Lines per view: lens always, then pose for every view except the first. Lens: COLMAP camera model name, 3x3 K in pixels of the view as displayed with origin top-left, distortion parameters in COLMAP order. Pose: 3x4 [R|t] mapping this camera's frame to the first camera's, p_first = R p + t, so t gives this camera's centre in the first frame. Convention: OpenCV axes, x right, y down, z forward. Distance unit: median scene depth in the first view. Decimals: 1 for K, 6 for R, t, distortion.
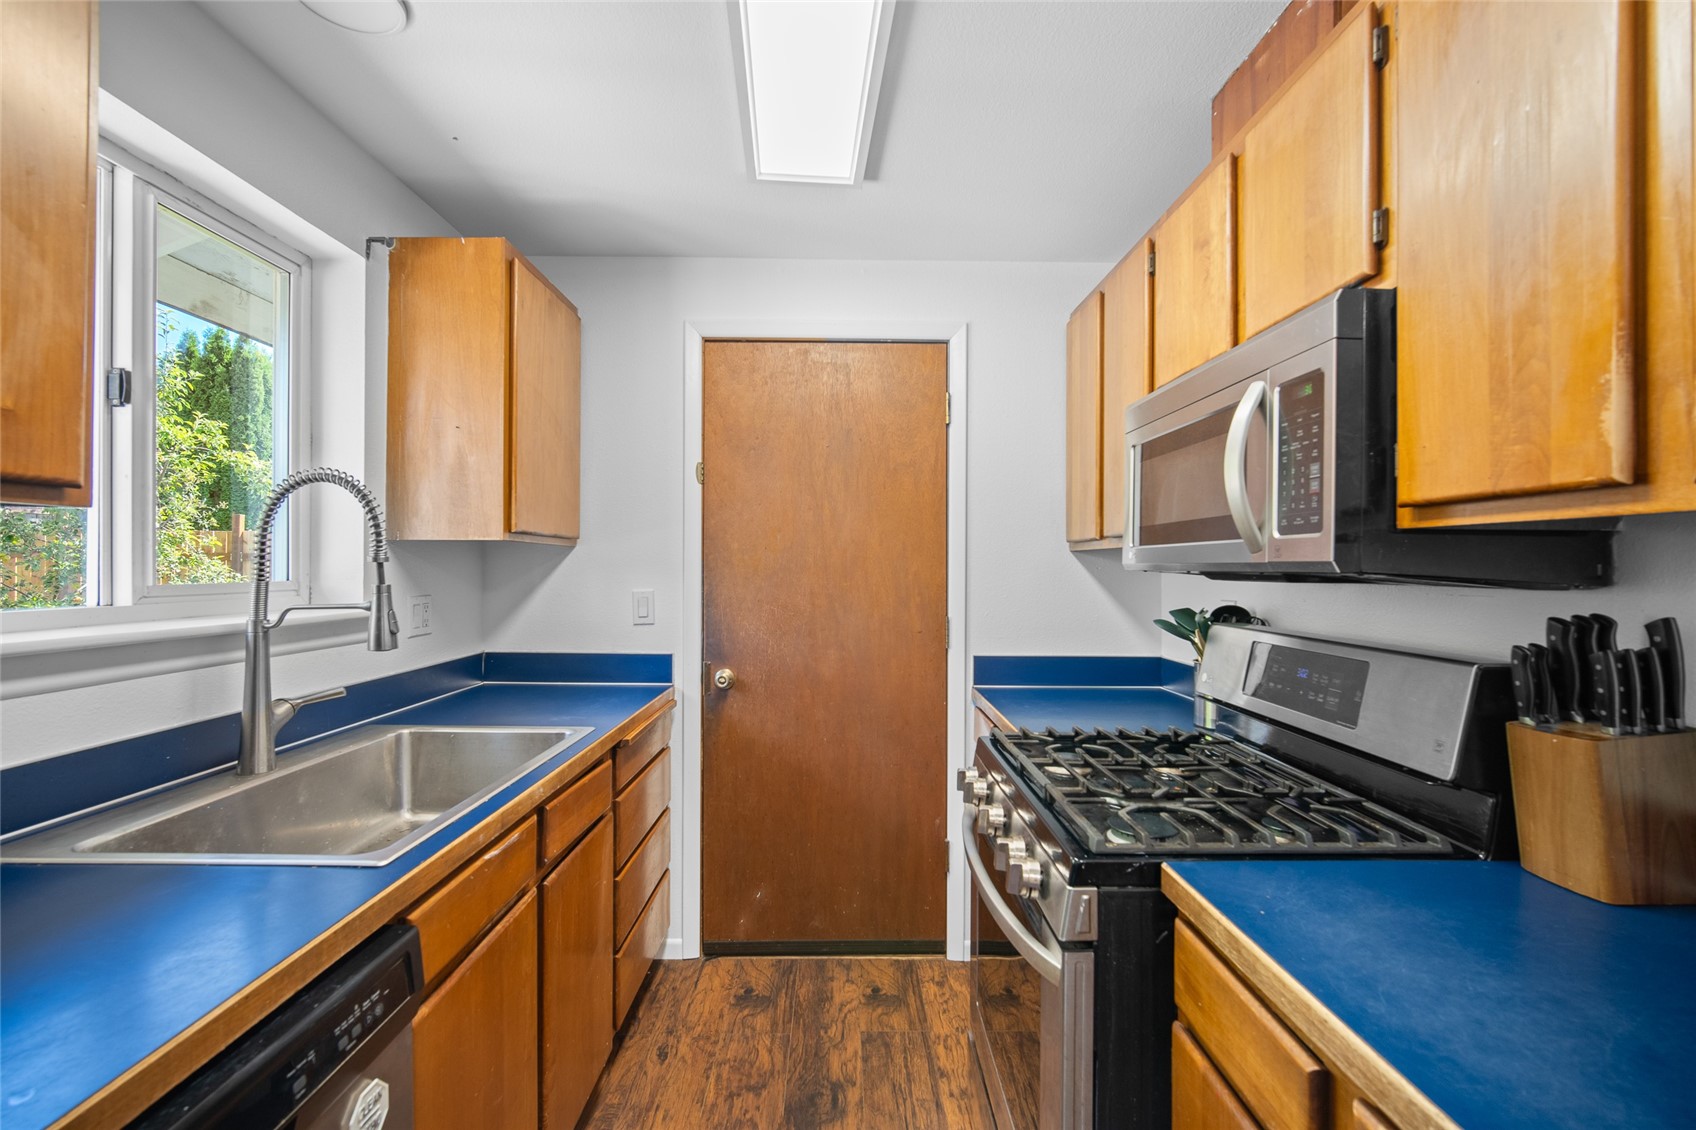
lens RADIAL K [[741.1, 0, 851.4], [0, 741.1, 561.7], [0, 0, 1]] dist [-0.010845, 0.001810]
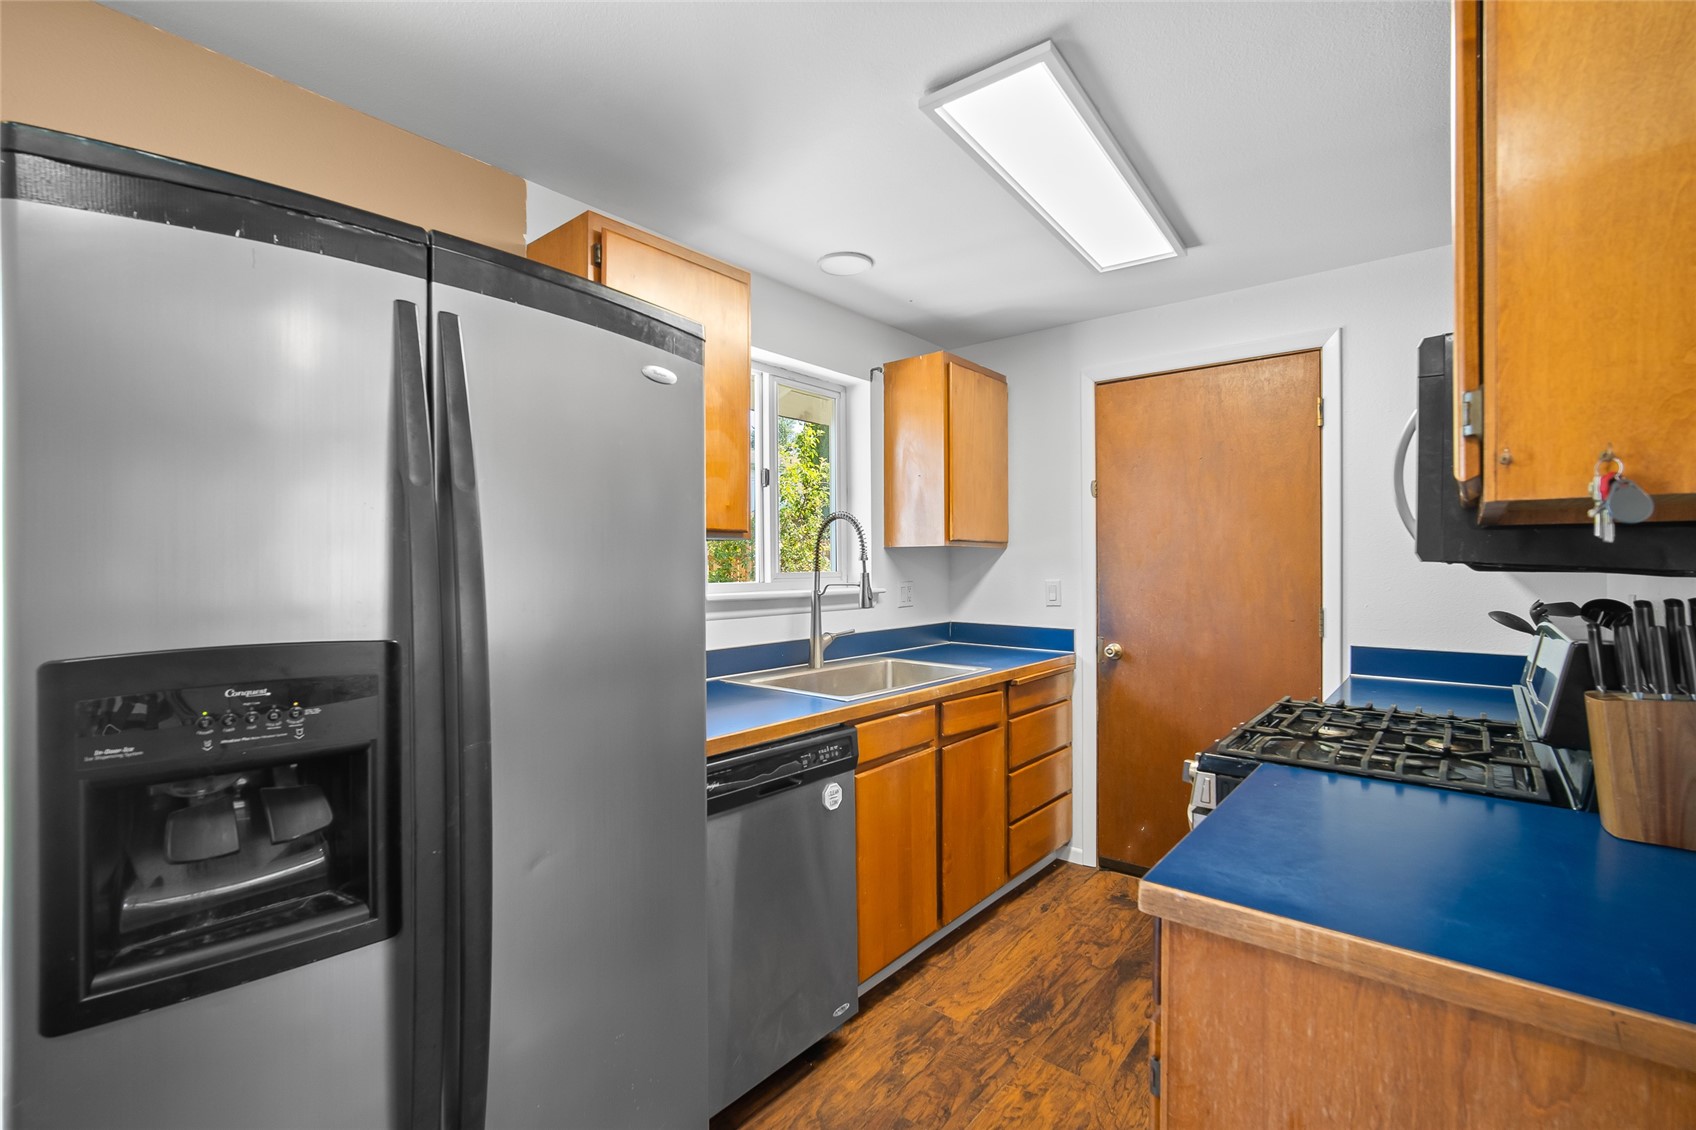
lens RADIAL K [[741.1, 0, 845.5], [0, 741.1, 566.5], [0, 0, 1]] dist [-0.010845, 0.001810]
pose [[0.760136, -0.004240, -0.649750, 0.355005], [0.010565, 0.999927, 0.005835, 0.002436], [0.649678, -0.011300, 0.760126, -0.297016]]
